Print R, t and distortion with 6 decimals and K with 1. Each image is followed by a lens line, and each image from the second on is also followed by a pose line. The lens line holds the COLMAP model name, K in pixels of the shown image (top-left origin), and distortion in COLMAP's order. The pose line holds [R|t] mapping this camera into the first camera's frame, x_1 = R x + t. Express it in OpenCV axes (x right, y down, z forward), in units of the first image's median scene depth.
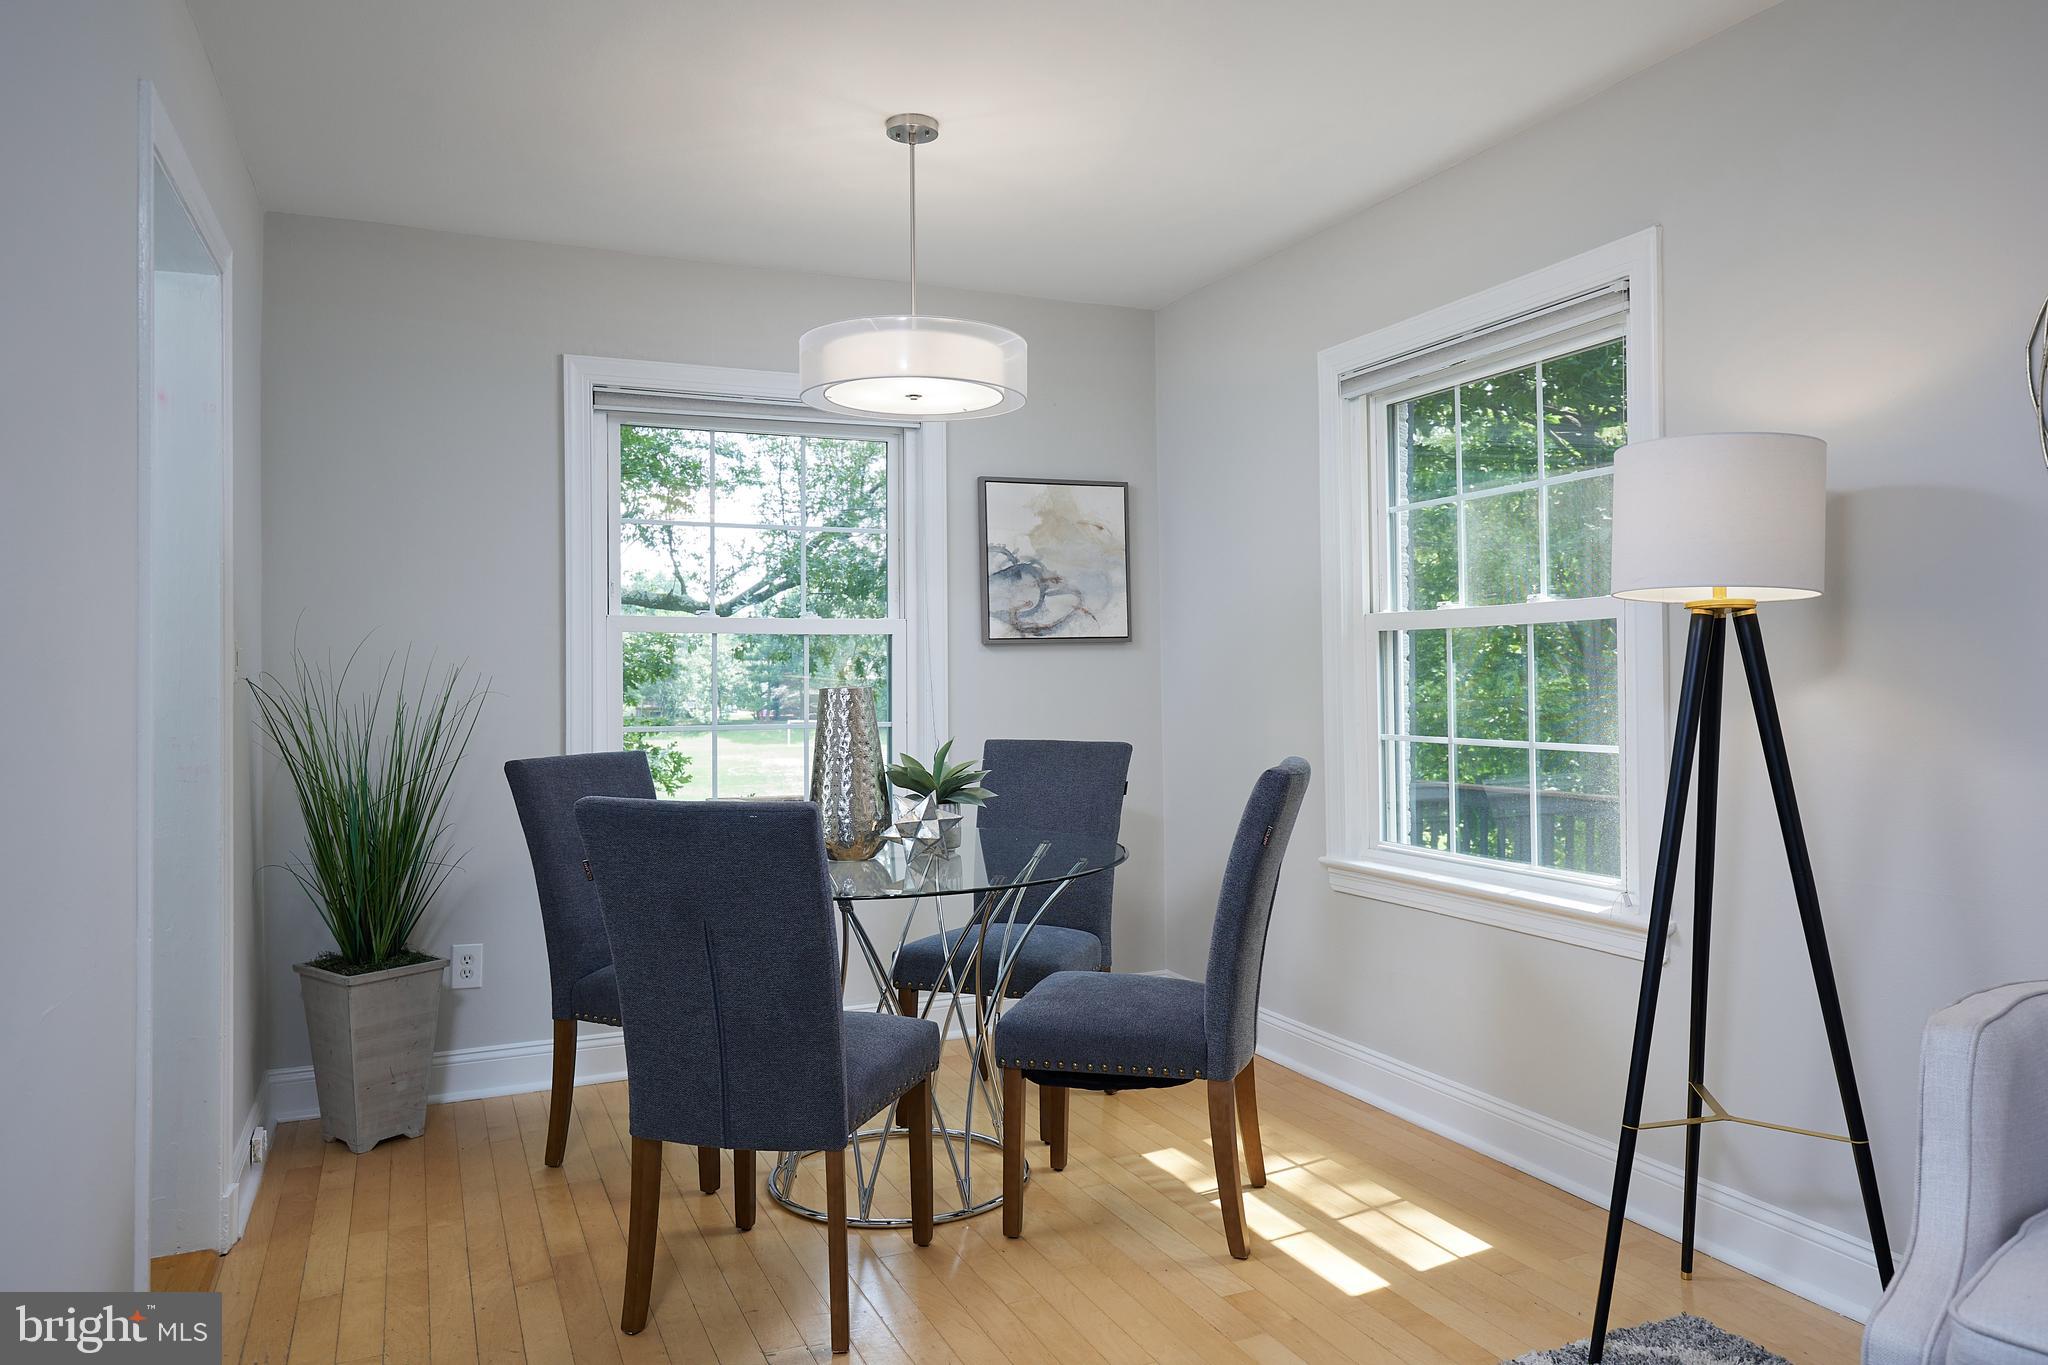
lens RADIAL K [[1397.1, 0, 1046.4], [0, 1397.1, 680.8], [0, 0, 1]] dist [-0.007149, -0.001180]
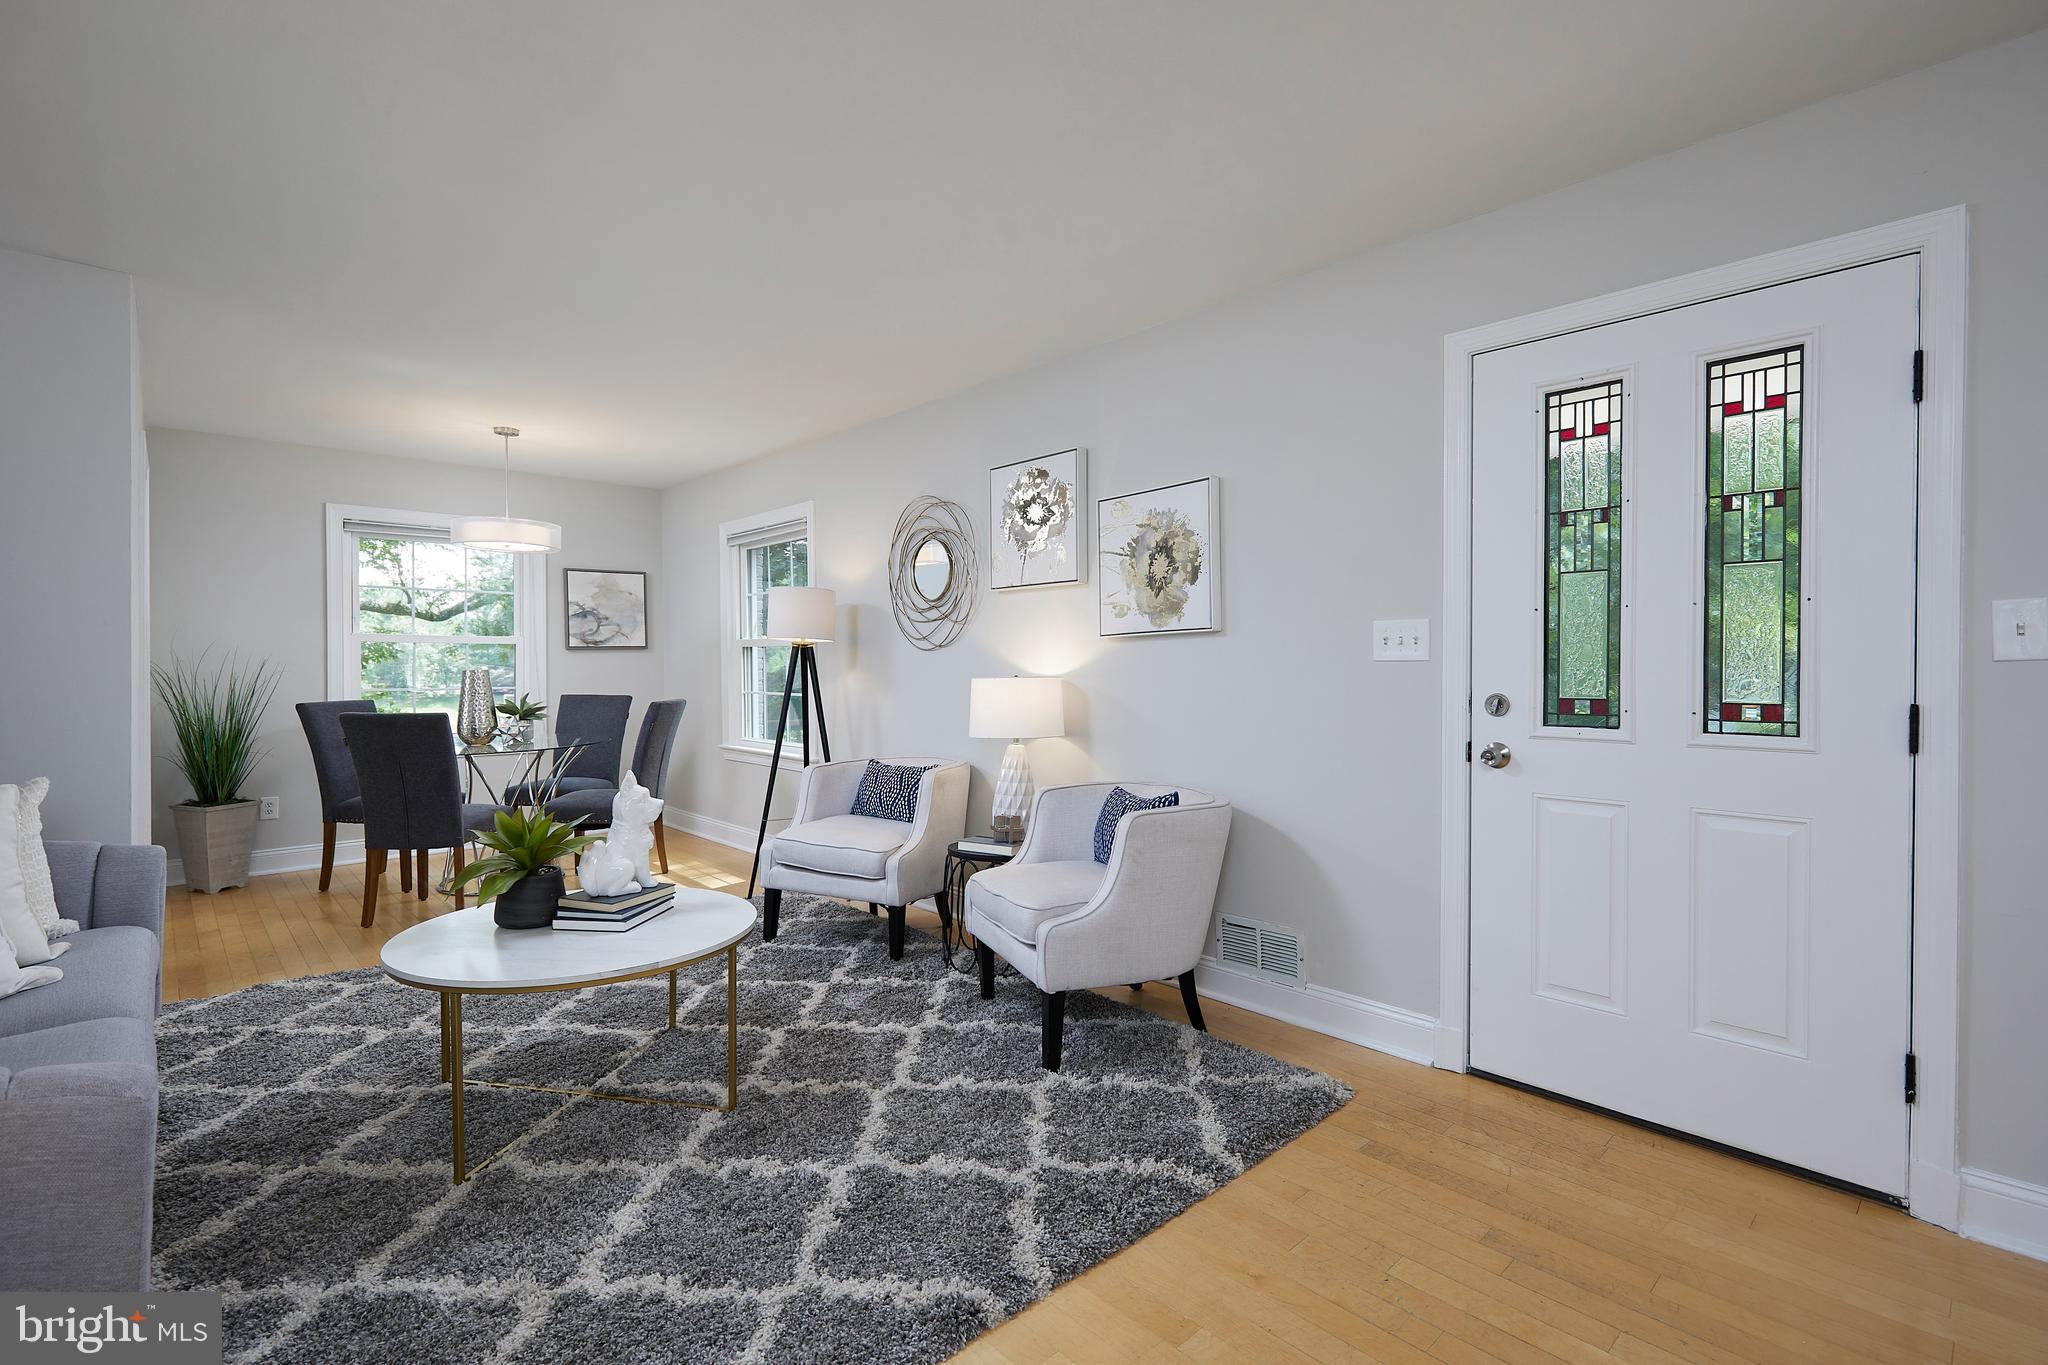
lens RADIAL K [[936.7, 0, 1028.1], [0, 936.7, 677.2], [0, 0, 1]] dist [0.000715, 0.000348]
pose [[0.947484, 0.002989, 0.319789, 0.163758], [-0.006258, 0.999938, 0.009194, -0.001838], [-0.319742, -0.010712, 0.947444, -0.547033]]
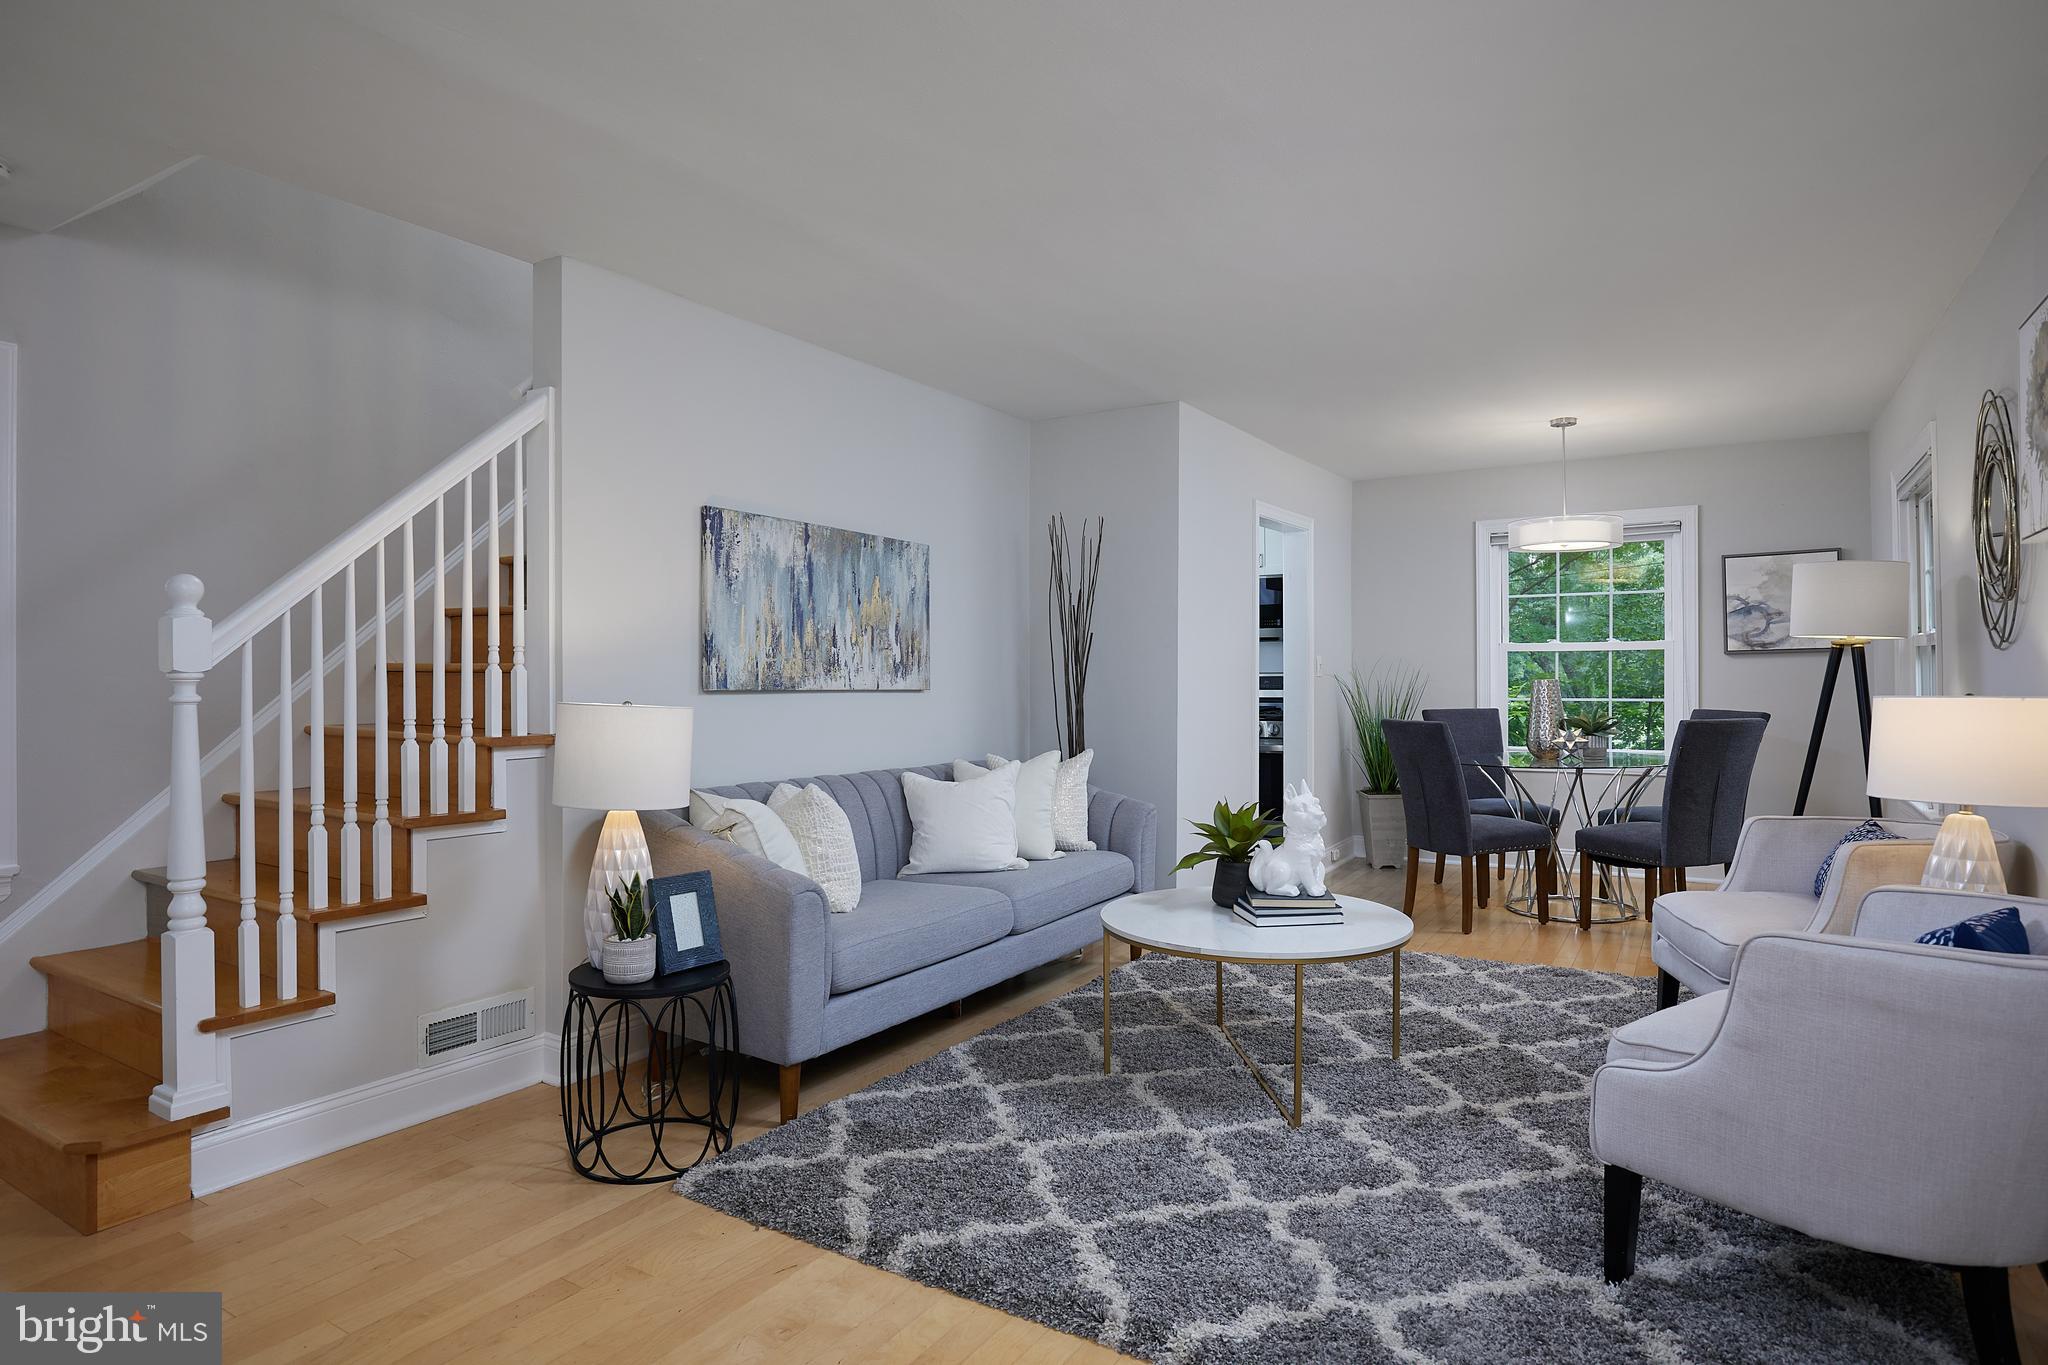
lens RADIAL K [[1119.6, 0, 1030.0], [0, 1119.6, 678.2], [0, 0, 1]] dist [-0.024229, 0.009119]
pose [[0.557911, 0.006989, -0.829871, 0.619146], [-0.000413, 0.999967, 0.008144, -0.007917], [0.829901, -0.004201, 0.557895, -0.461374]]
